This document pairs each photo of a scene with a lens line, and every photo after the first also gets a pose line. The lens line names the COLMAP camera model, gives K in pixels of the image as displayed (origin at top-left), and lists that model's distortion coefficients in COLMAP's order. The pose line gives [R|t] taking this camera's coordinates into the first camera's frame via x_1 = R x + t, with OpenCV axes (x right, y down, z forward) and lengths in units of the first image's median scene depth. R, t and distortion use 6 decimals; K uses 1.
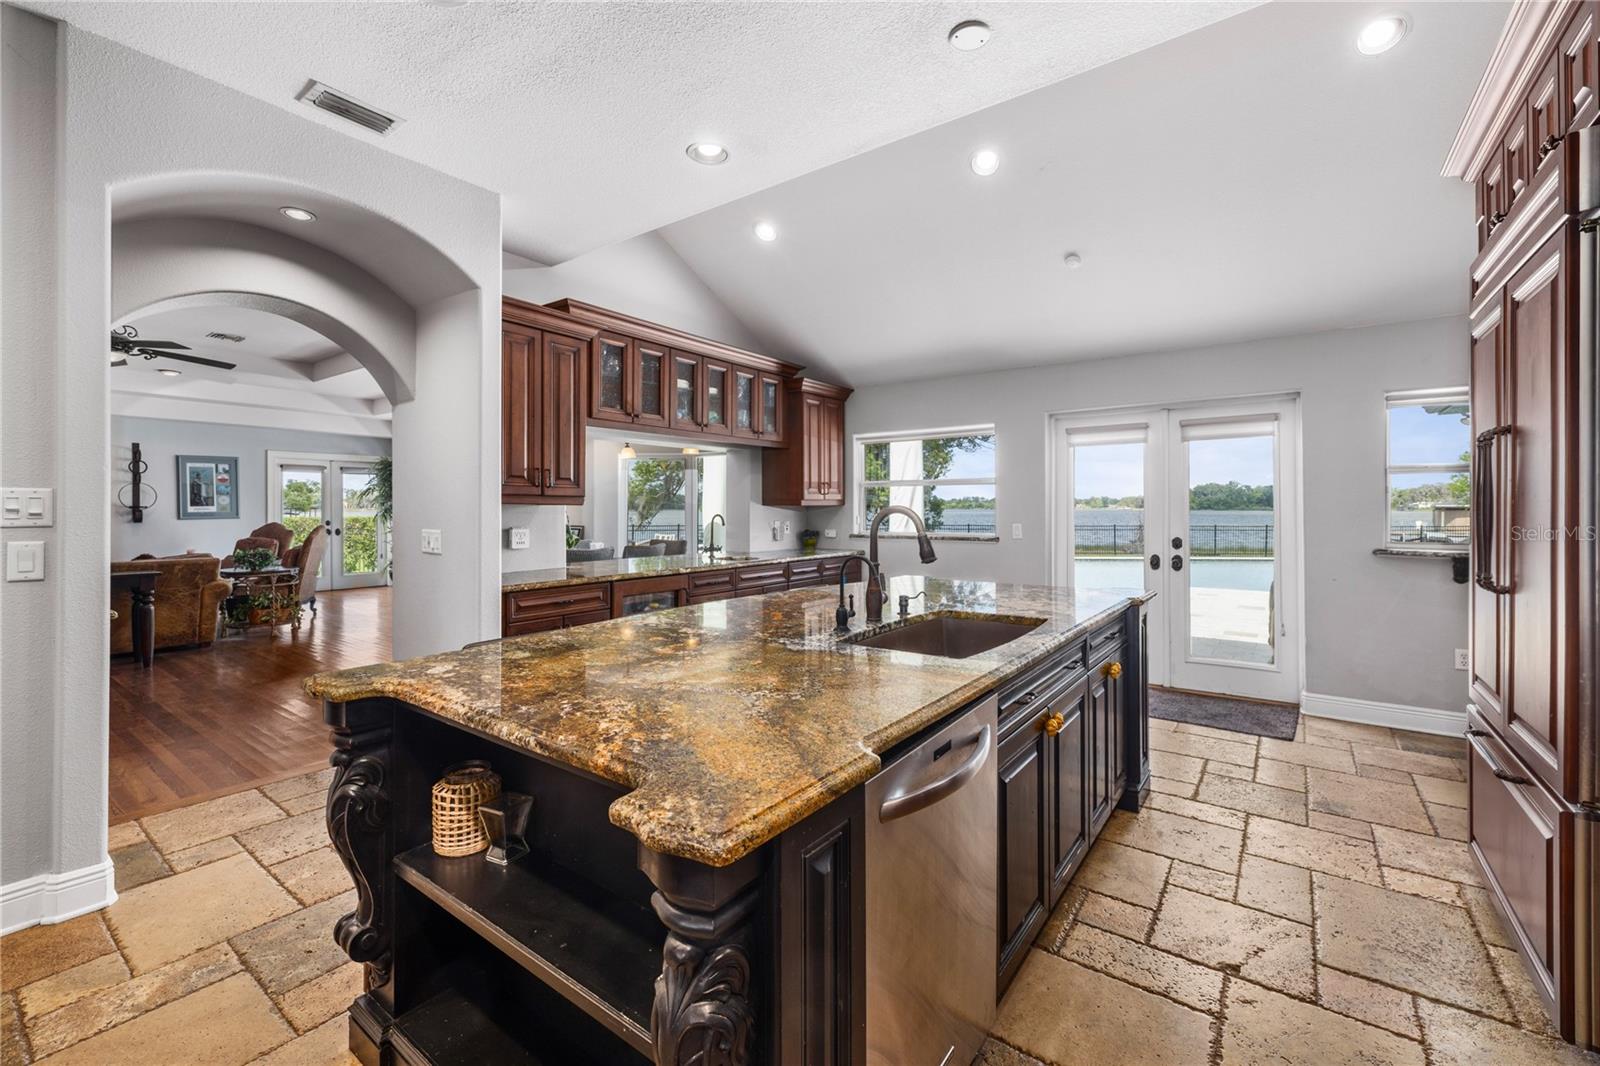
lens RADIAL K [[685.8, 0, 794.5], [0, 685.8, 508.7], [0, 0, 1]] dist [0.002654, -0.000055]
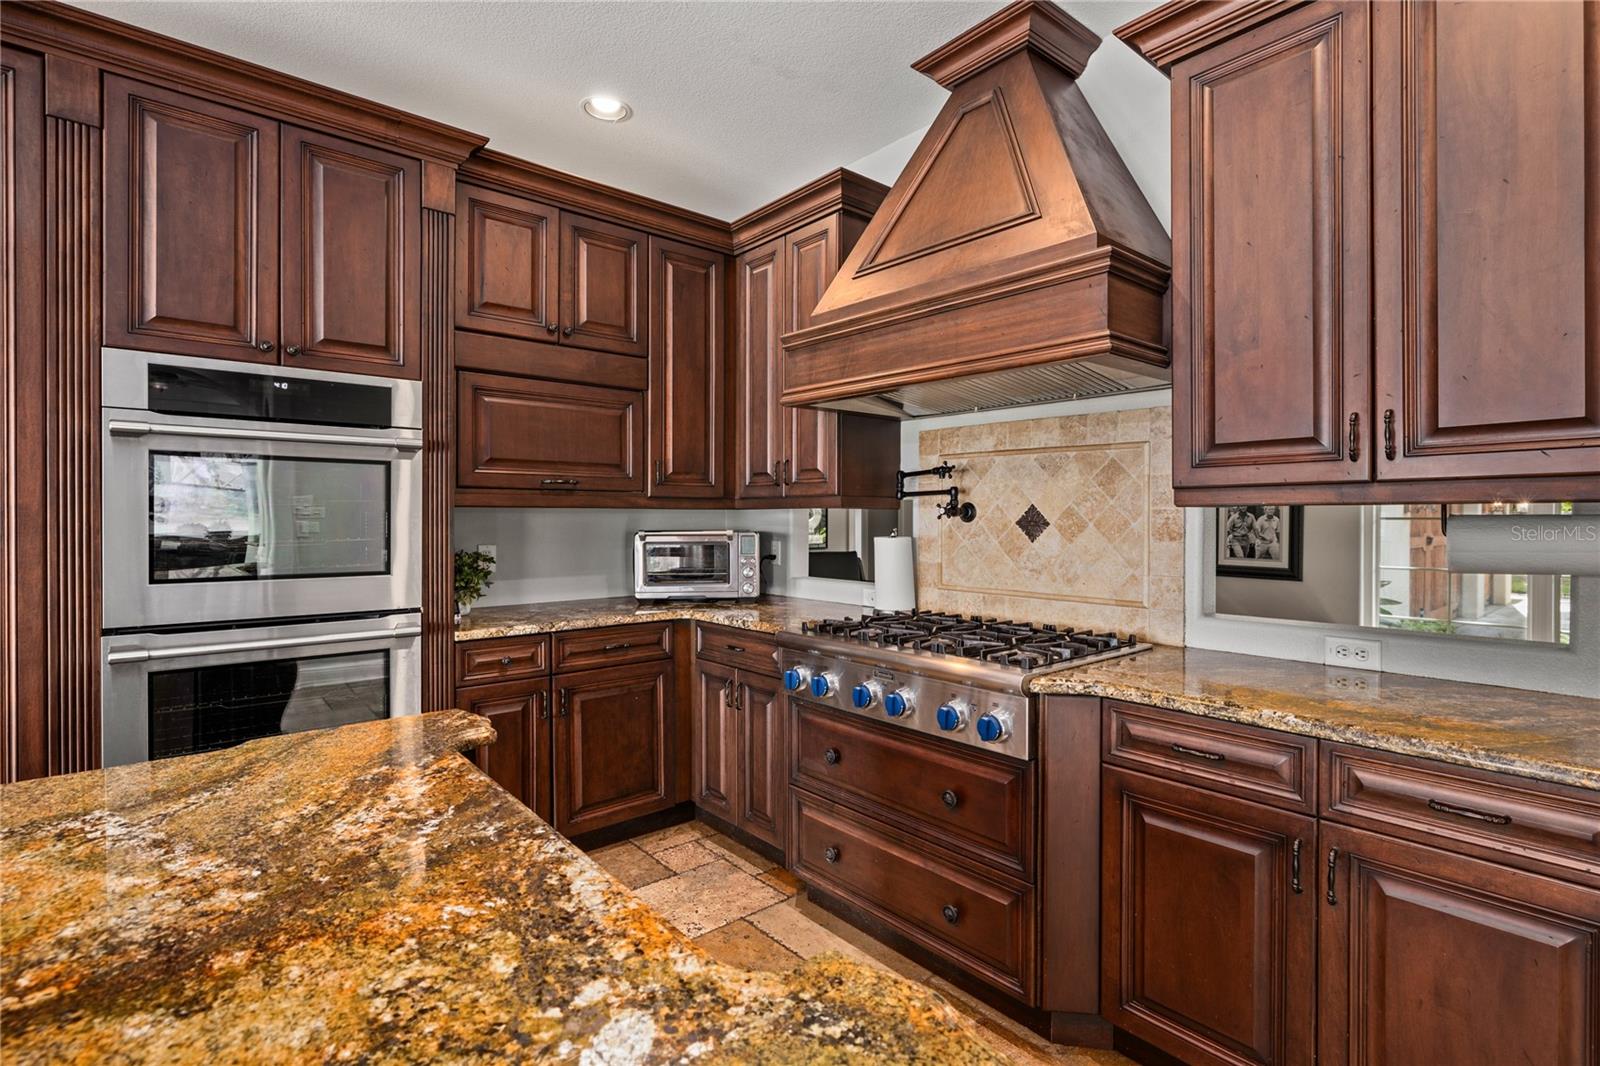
lens RADIAL K [[764.4, 0, 803.7], [0, 764.4, 524.0], [0, 0, 1]] dist [-0.000745, 0.000575]
pose [[-0.975939, -0.000666, 0.218044, -0.824229], [0.001487, 0.999952, 0.009710, -0.000790], [-0.218040, 0.009801, -0.975891, 1.609005]]
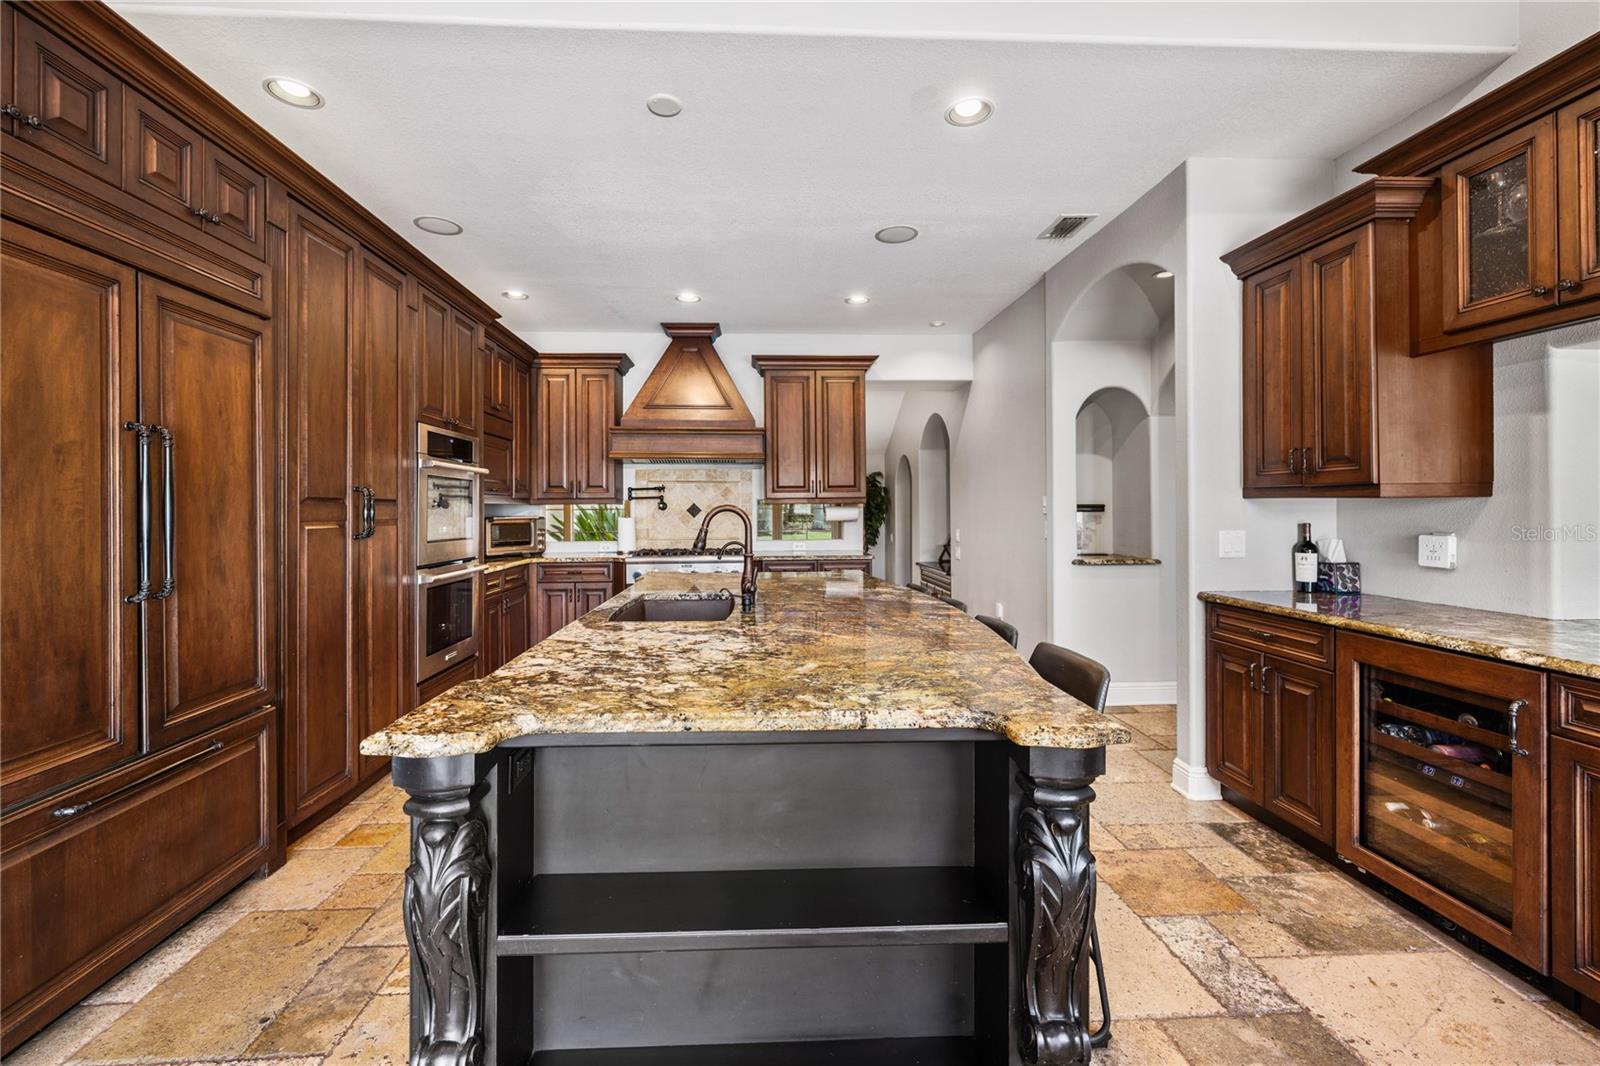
lens RADIAL K [[685.8, 0, 787.4], [0, 685.8, 505.4], [0, 0, 1]] dist [0.002654, -0.000055]
pose [[-0.759807, 0.000978, -0.650148, 1.451984], [0.004177, 0.999986, -0.003377, -0.000024], [0.650135, -0.005282, -0.759800, 3.341193]]
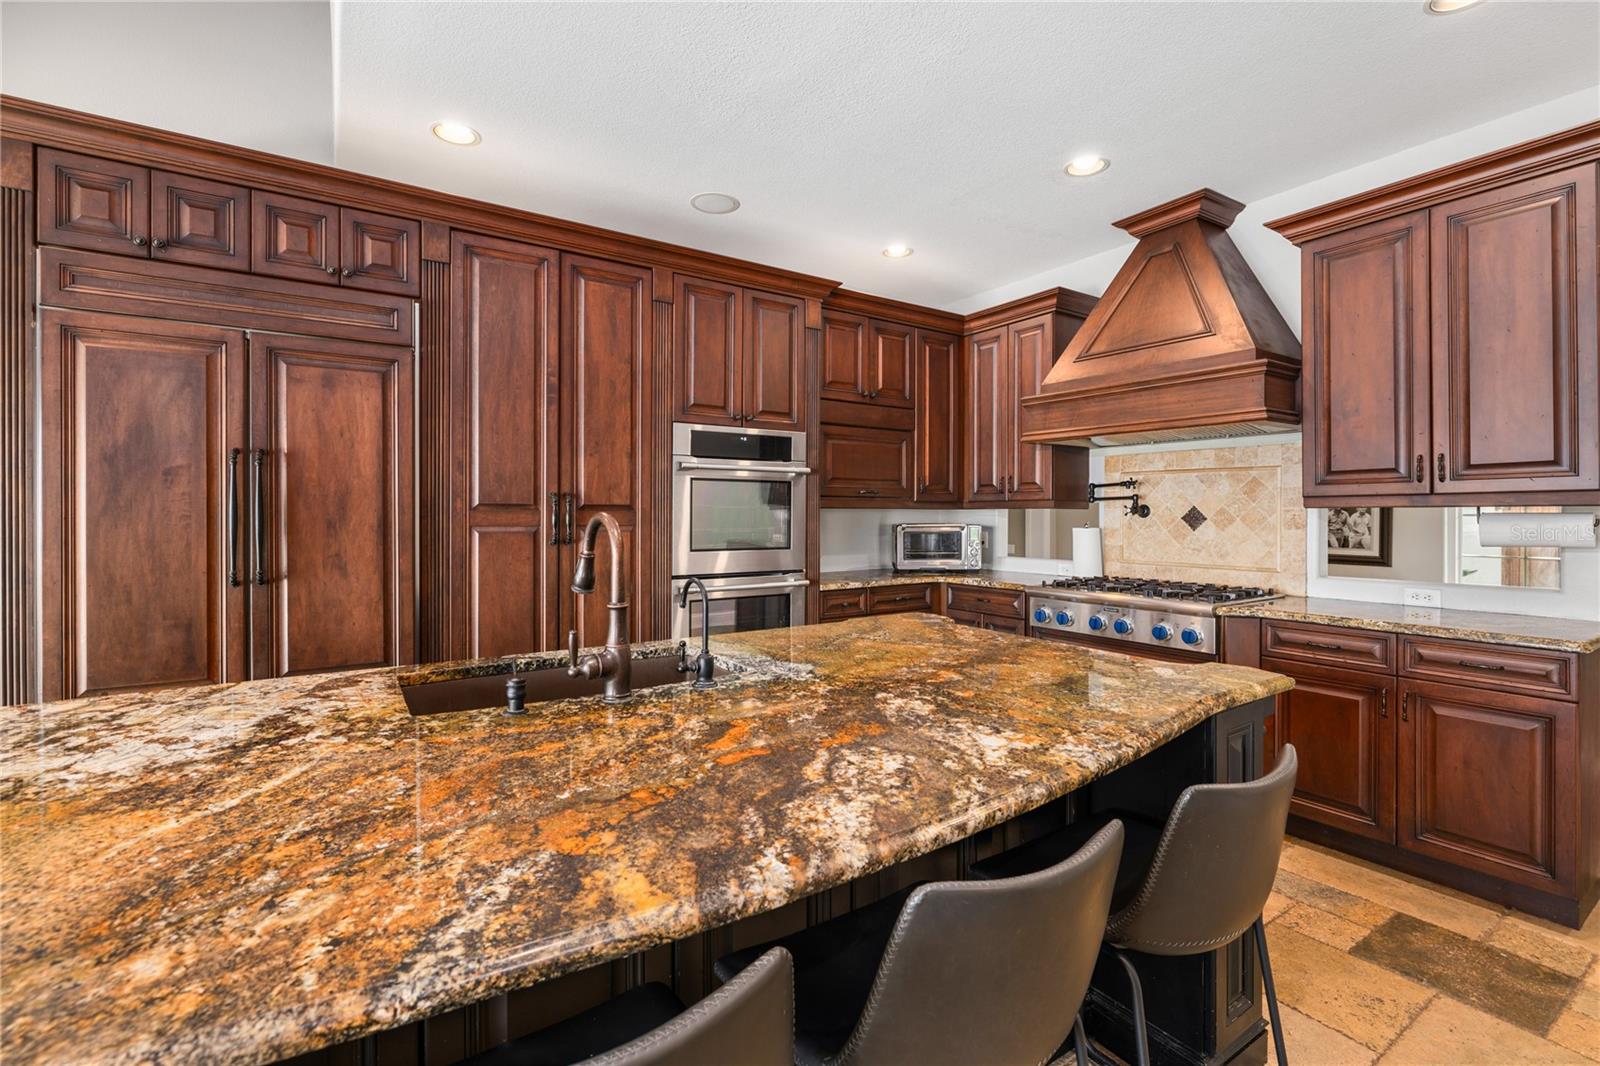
lens RADIAL K [[716.6, 0, 786.4], [0, 716.6, 517.5], [0, 0, 1]] dist [-0.001172, 0.001661]
pose [[-0.941185, 0.000133, 0.337893, -0.420997], [0.001718, 0.999989, 0.004392, -0.001746], [-0.337888, 0.004714, -0.941174, 2.722786]]
